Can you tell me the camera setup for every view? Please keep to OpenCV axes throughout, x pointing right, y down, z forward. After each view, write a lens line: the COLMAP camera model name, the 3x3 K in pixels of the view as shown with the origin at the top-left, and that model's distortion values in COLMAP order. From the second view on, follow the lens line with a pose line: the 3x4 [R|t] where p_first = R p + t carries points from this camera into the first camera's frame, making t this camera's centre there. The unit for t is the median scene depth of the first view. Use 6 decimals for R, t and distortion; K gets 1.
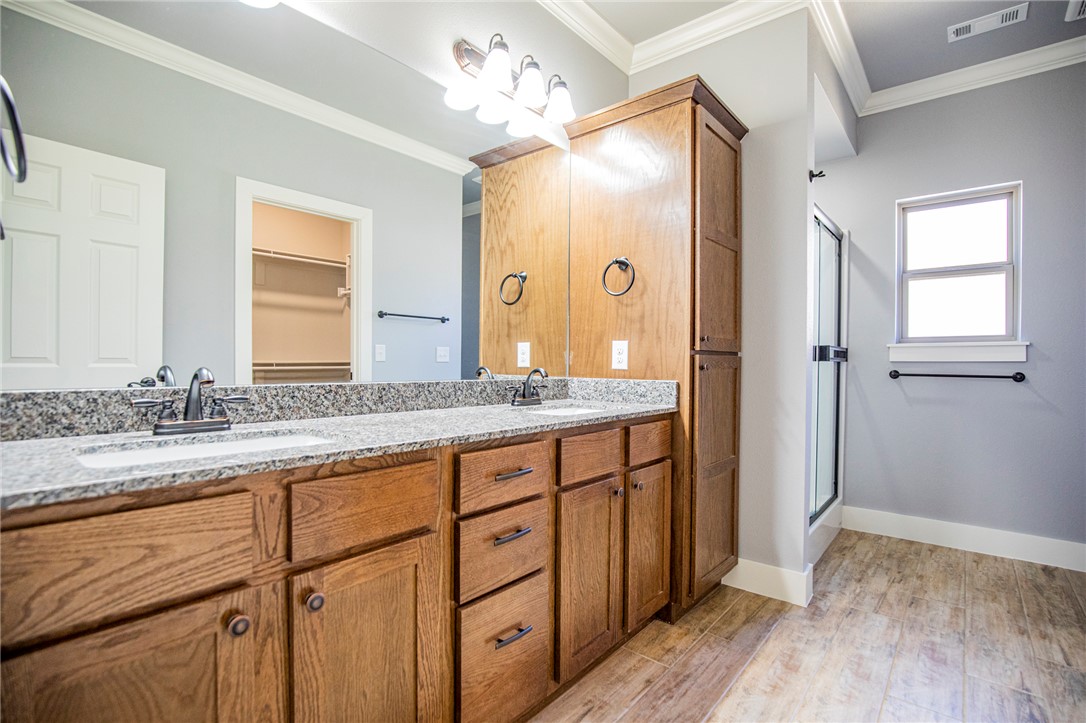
lens RADIAL K [[509.7, 0, 549.7], [0, 509.7, 364.6], [0, 0, 1]] dist [-0.027240, 0.006440]
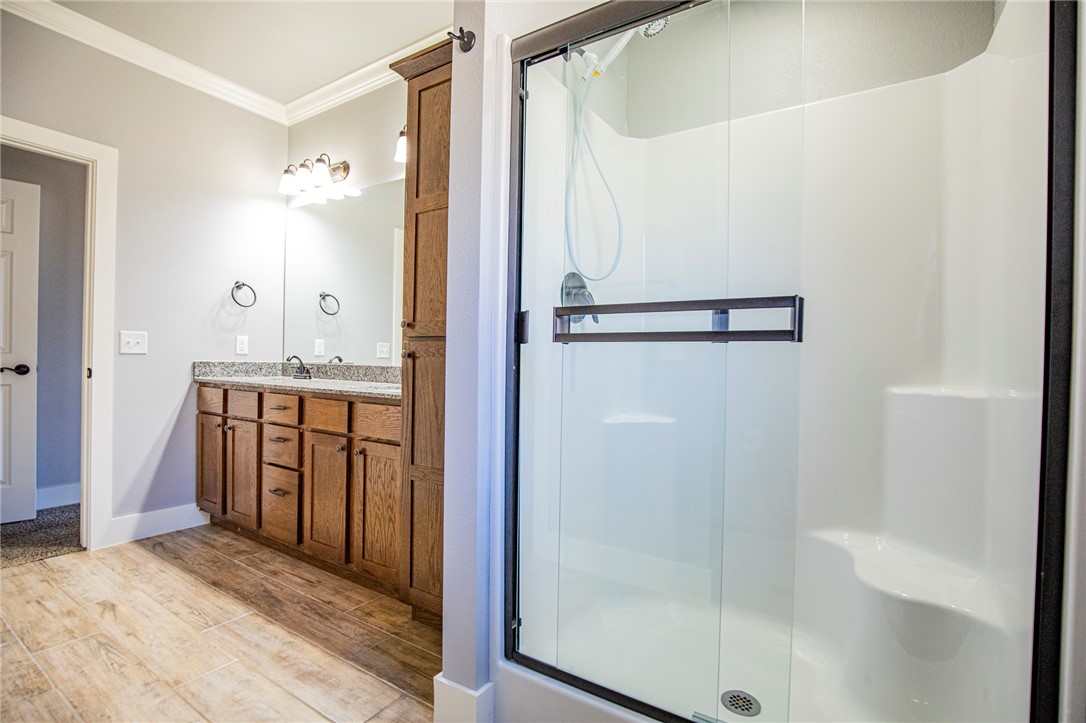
lens RADIAL K [[509.7, 0, 549.7], [0, 509.7, 364.6], [0, 0, 1]] dist [-0.027240, 0.006440]
pose [[0.122064, -0.000527, -0.992522, 2.142021], [-0.026402, 0.999644, -0.003778, 0.031075], [0.992171, 0.026666, 0.122006, 1.942330]]
